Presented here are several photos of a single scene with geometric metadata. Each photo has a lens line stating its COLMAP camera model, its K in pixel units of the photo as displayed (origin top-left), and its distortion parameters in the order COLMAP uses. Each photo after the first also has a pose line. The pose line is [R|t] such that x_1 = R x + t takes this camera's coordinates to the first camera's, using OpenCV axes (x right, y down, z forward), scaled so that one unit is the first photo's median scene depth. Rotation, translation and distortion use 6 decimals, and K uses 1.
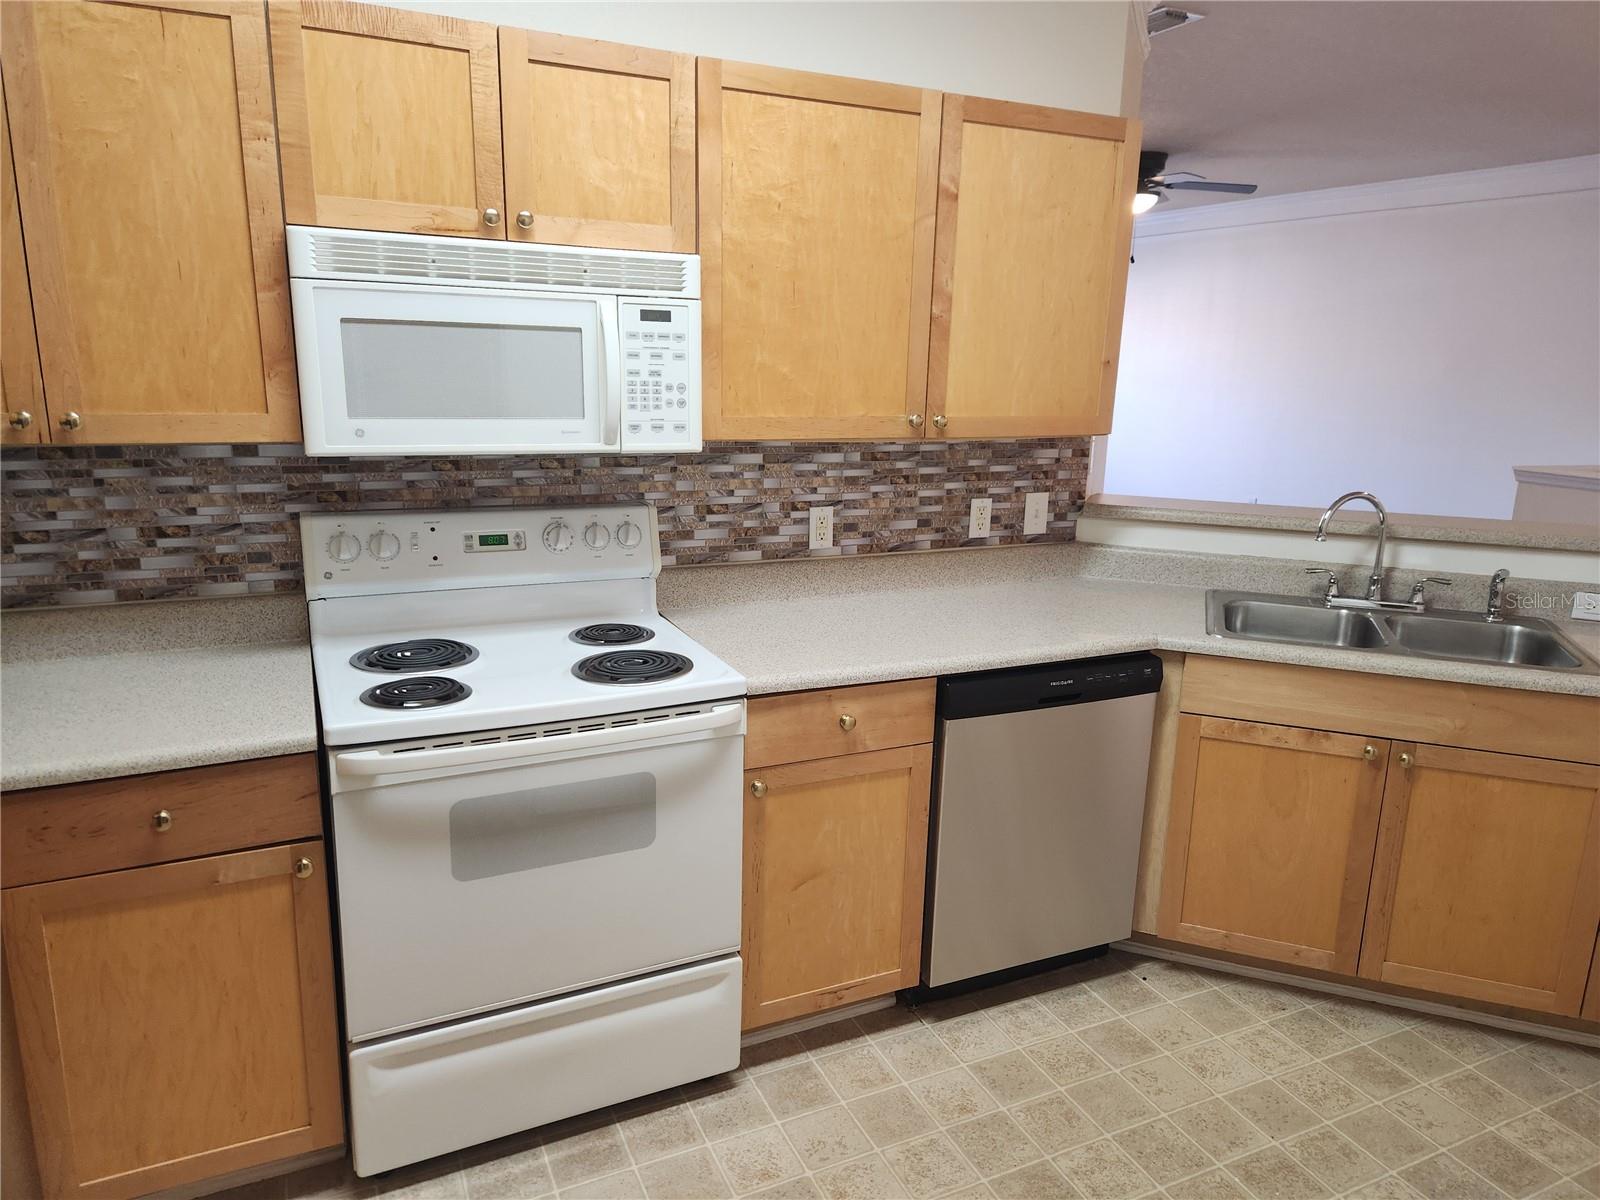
lens RADIAL K [[1065.4, 0, 792.4], [0, 1065.4, 602.0], [0, 0, 1]] dist [0.049132, -0.048643]
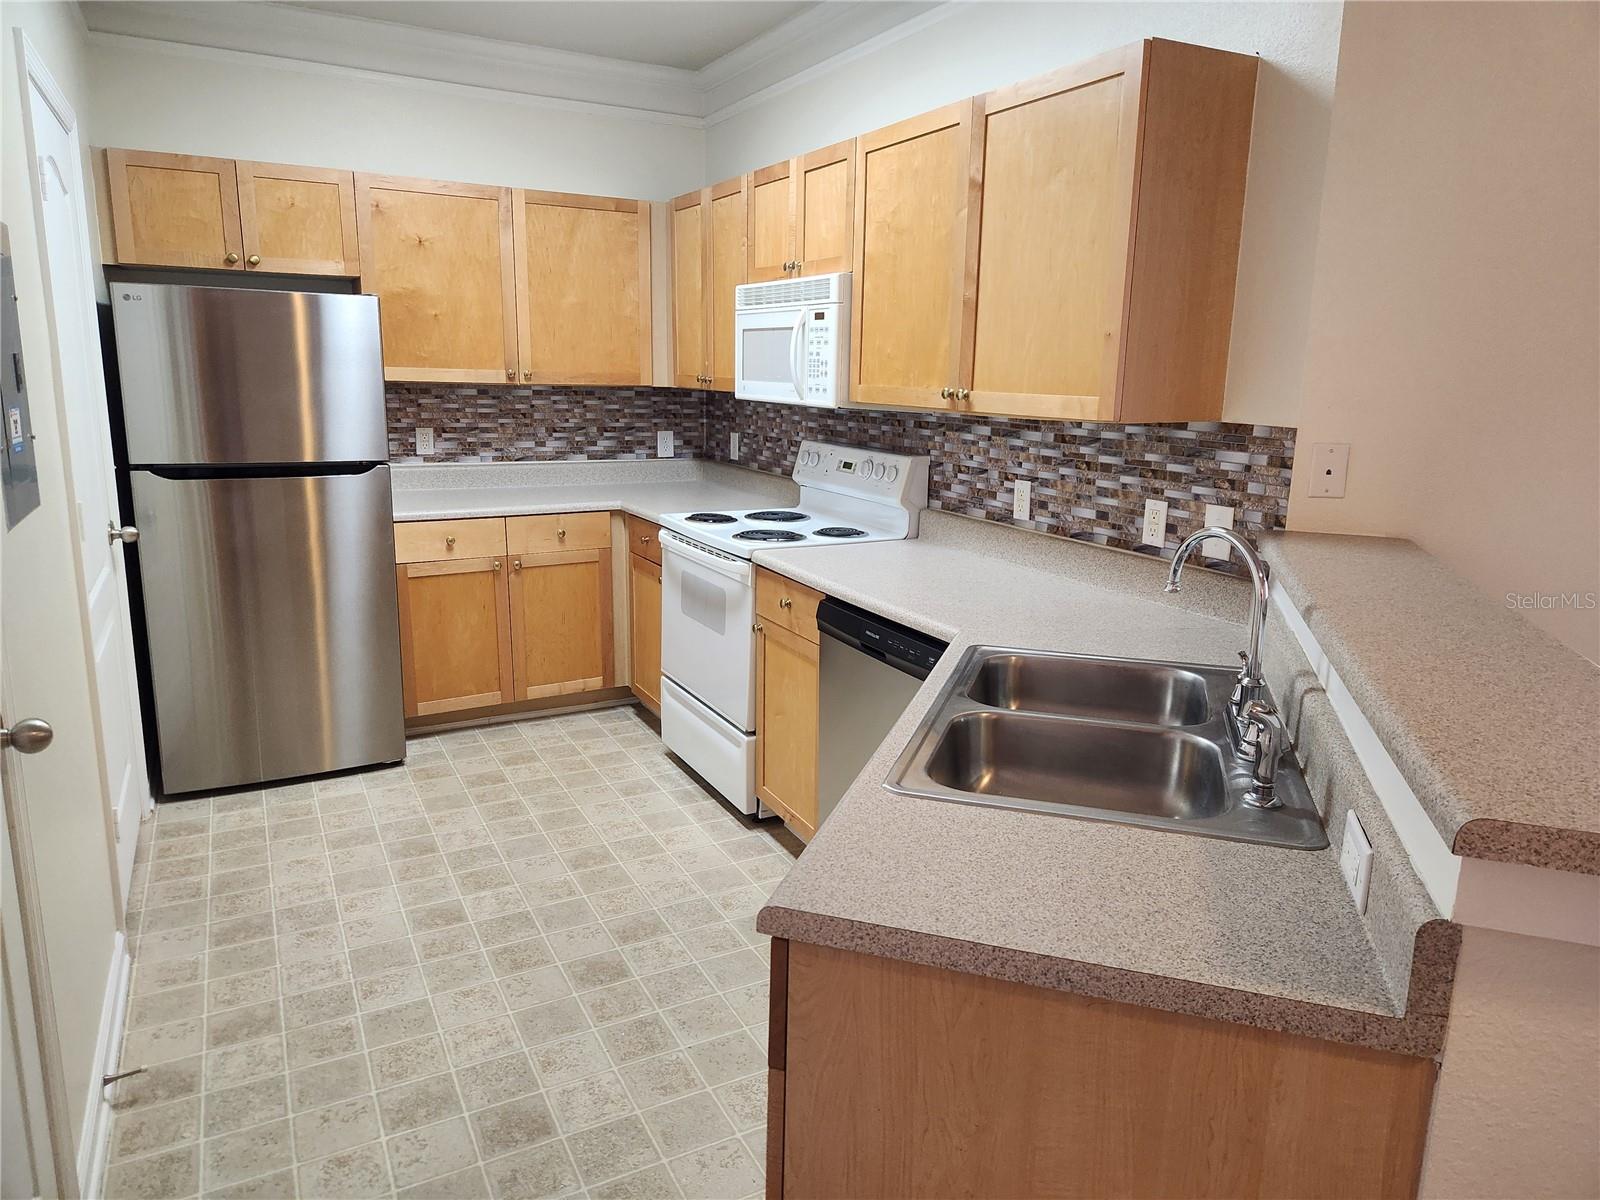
lens RADIAL K [[1065.4, 0, 796.8], [0, 1065.4, 602.8], [0, 0, 1]] dist [0.049132, -0.048643]
pose [[0.045336, 0.196501, -0.979455, 1.093079], [-0.244677, 0.952783, 0.179824, -0.108561], [0.968544, 0.231498, 0.091275, 0.696913]]
